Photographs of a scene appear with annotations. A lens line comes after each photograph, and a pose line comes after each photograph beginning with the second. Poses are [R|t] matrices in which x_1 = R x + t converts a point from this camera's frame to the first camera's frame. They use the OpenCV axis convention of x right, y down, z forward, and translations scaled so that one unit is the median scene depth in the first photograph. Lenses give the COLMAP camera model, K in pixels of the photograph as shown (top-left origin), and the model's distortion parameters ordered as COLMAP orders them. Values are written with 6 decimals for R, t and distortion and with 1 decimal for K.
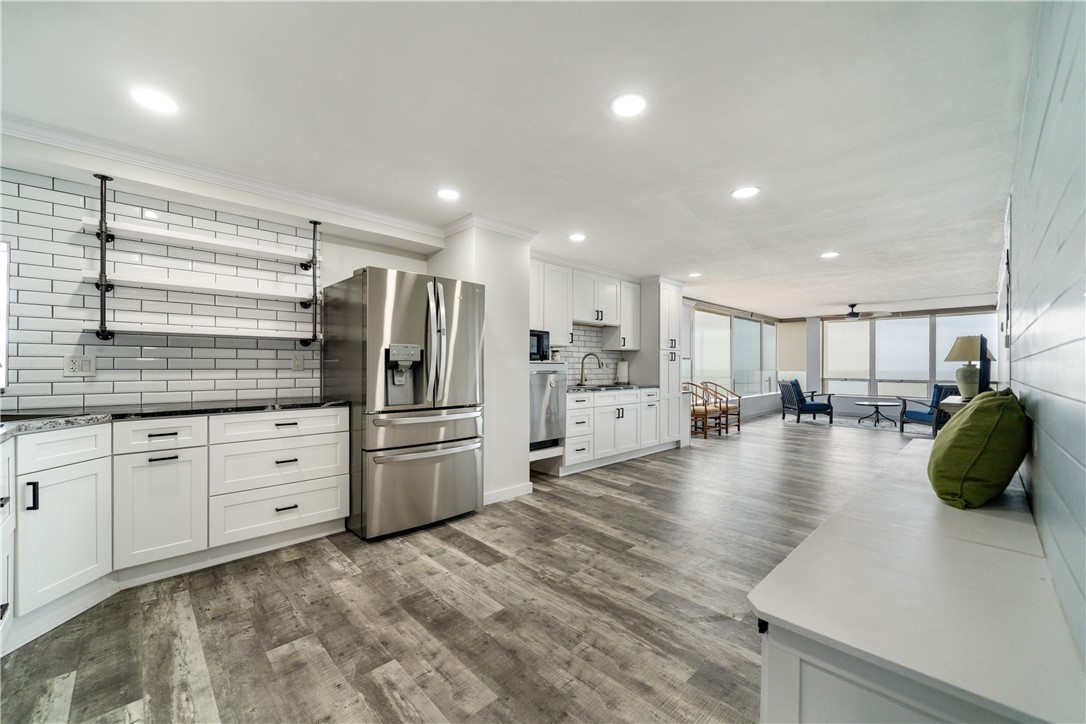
lens RADIAL K [[440.6, 0, 545.9], [0, 440.6, 357.2], [0, 0, 1]] dist [0.003850, 0.000147]
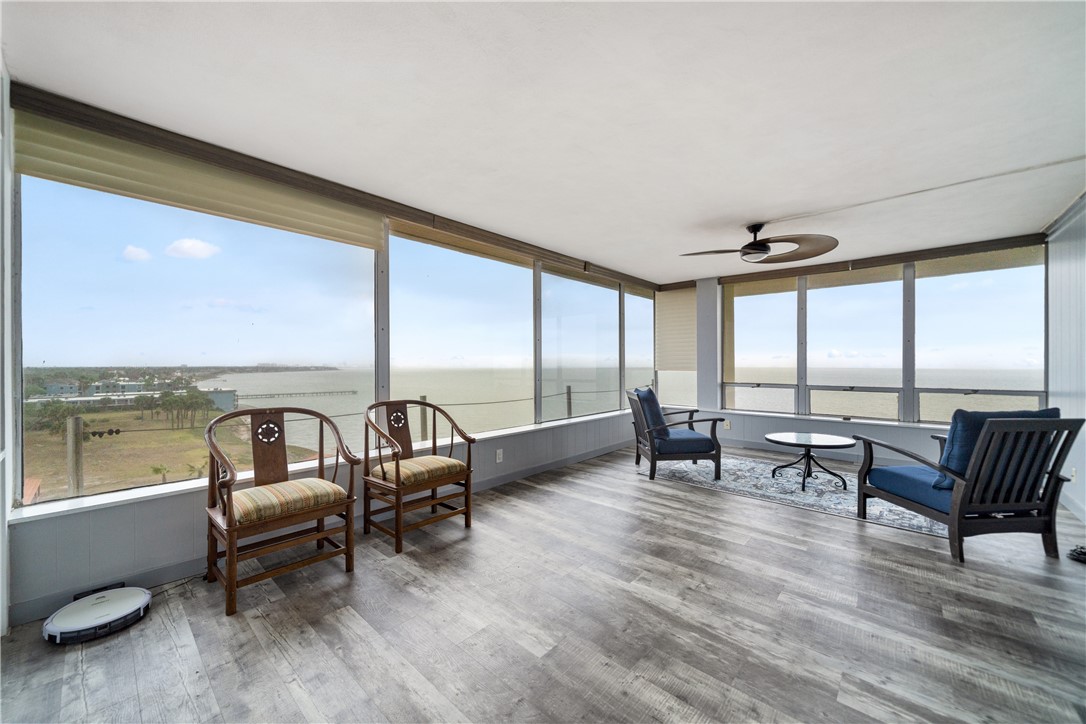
lens RADIAL K [[391.7, 0, 547.5], [0, 391.7, 364.0], [0, 0, 1]] dist [-0.006344, 0.000096]
pose [[0.998842, -0.009260, 0.047204, 0.427366], [0.008299, 0.999755, 0.020511, 0.011108], [-0.047383, -0.020096, 0.998675, 0.563364]]
